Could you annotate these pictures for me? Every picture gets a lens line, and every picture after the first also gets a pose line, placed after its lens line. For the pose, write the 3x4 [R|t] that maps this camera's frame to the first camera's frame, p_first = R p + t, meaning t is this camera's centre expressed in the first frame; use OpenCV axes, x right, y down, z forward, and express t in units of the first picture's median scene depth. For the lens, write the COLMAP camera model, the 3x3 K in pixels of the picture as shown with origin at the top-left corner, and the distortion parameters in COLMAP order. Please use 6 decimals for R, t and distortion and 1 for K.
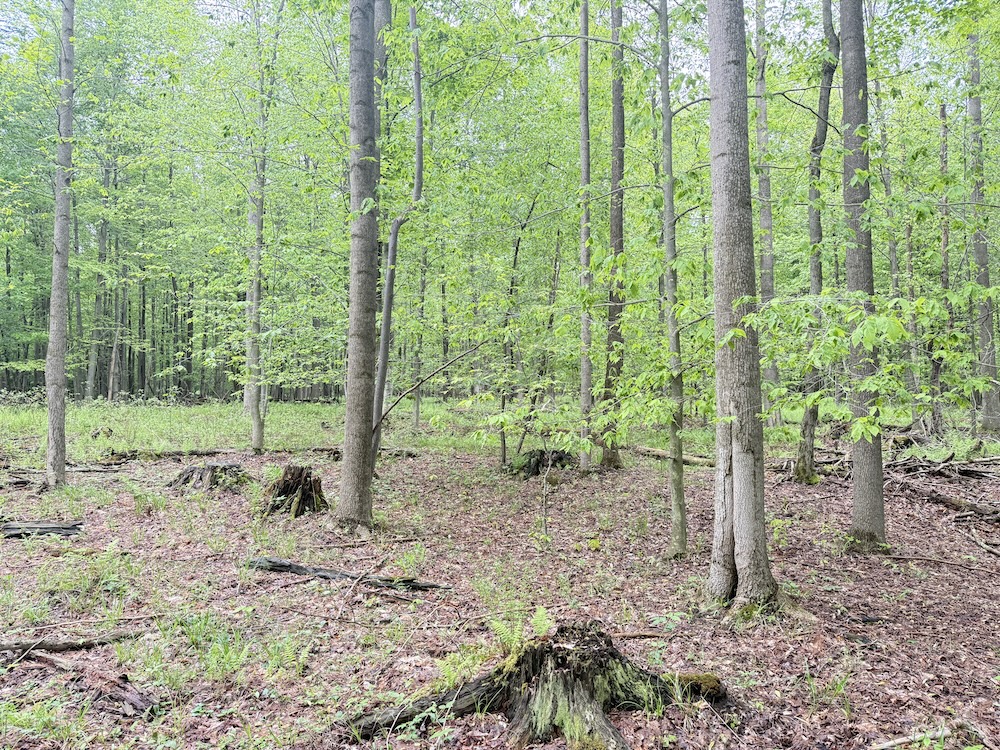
lens RADIAL K [[755.7, 0, 500.5], [0, 755.7, 374.3], [0, 0, 1]] dist [0.015962, 0.001887]
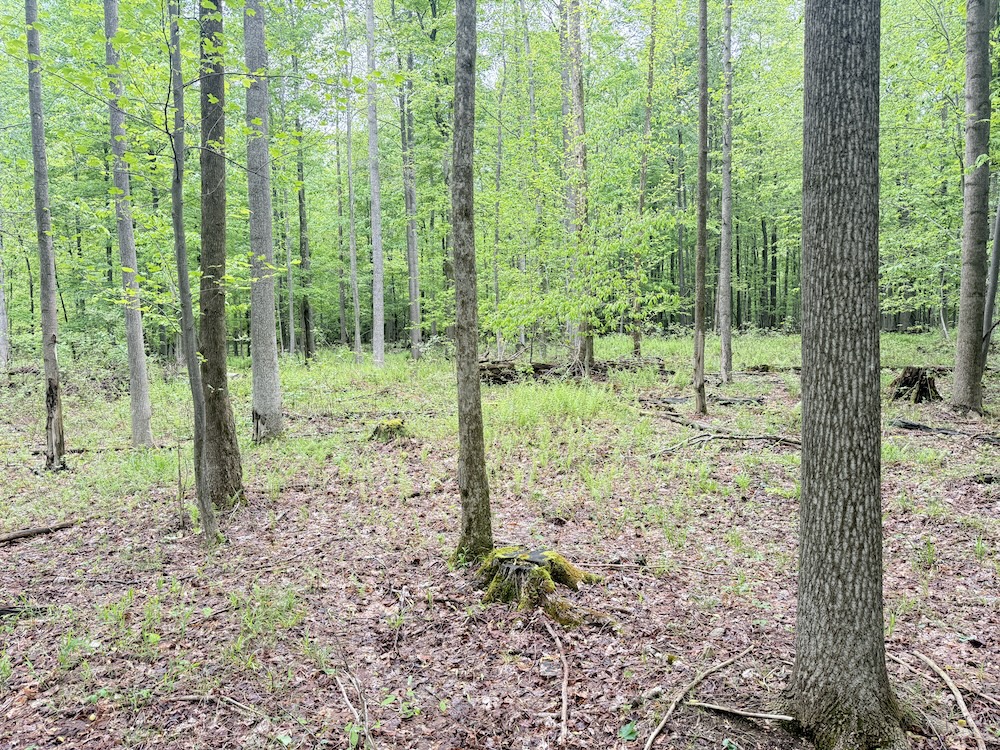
lens RADIAL K [[755.7, 0, 501.3], [0, 755.7, 371.8], [0, 0, 1]] dist [0.015962, 0.001887]
pose [[0.749666, 0.020003, -0.661514, 0.070410], [0.039224, 0.996443, 0.074582, 0.003998], [0.660653, -0.081859, 0.746215, -0.493940]]
